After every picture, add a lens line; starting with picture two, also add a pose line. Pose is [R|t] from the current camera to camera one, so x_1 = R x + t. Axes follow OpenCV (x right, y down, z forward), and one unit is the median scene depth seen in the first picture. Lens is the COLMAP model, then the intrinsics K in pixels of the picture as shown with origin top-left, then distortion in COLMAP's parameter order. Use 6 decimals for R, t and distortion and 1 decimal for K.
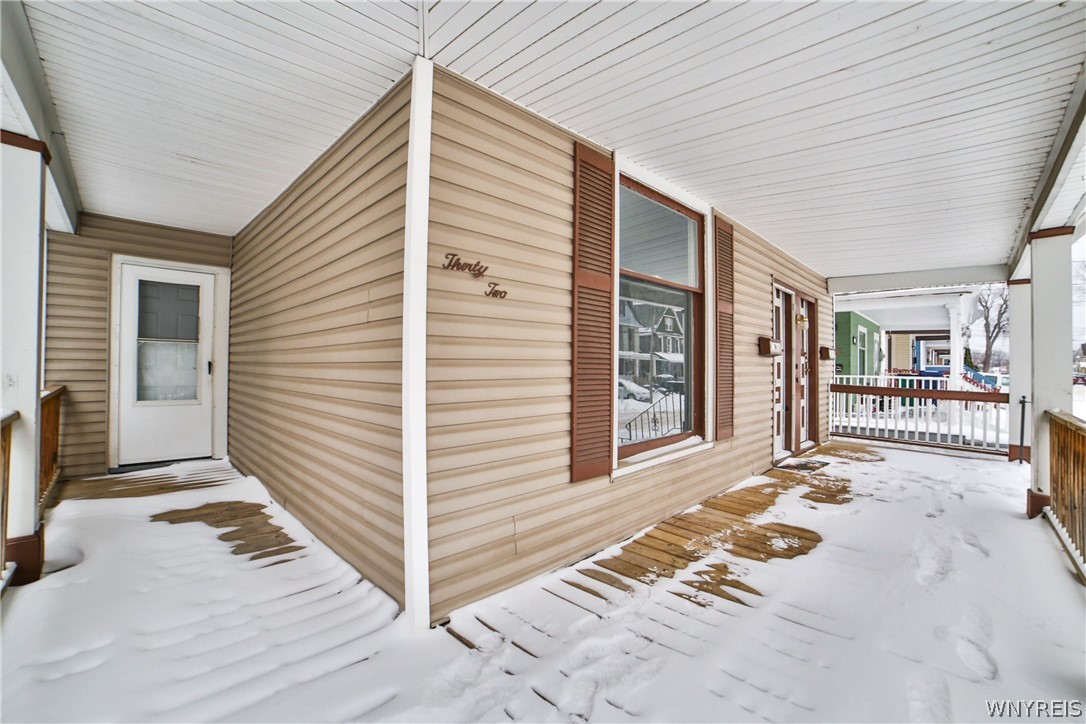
lens RADIAL K [[462.5, 0, 548.2], [0, 462.5, 366.7], [0, 0, 1]] dist [-0.103232, 0.035236]
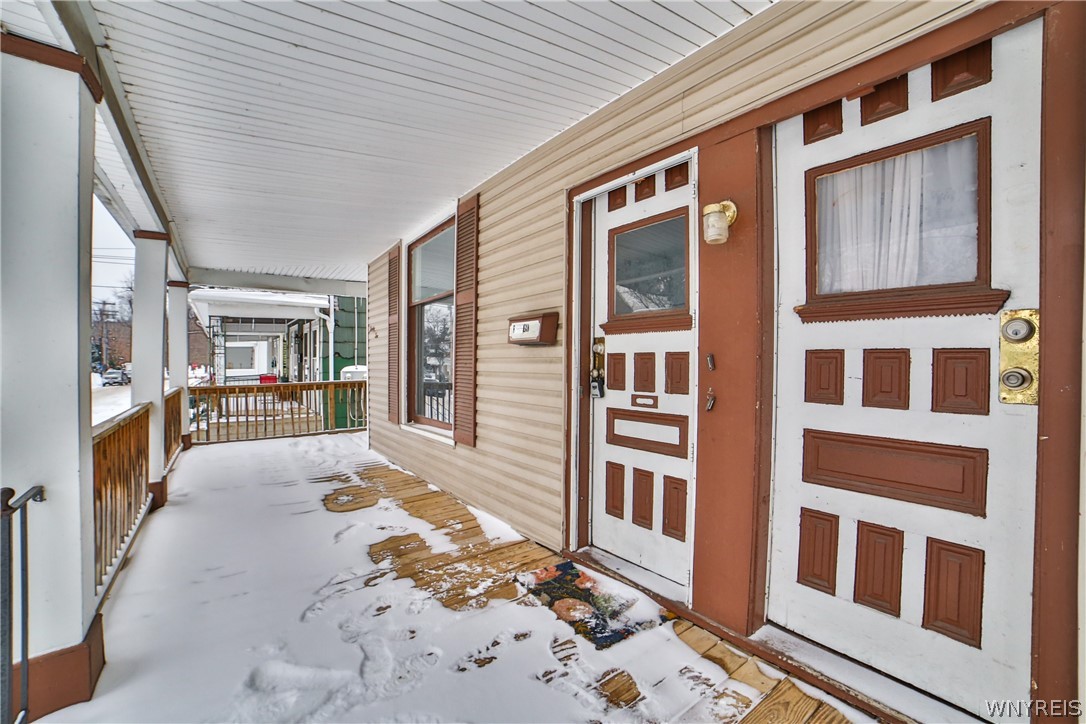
lens RADIAL K [[462.5, 0, 548.2], [0, 462.5, 366.7], [0, 0, 1]] dist [-0.103232, 0.035236]
pose [[-0.155658, 0.004818, -0.987799, 1.466058], [-0.003485, 0.999979, 0.005426, 0.000213], [0.987805, 0.004287, -0.155638, 1.519514]]
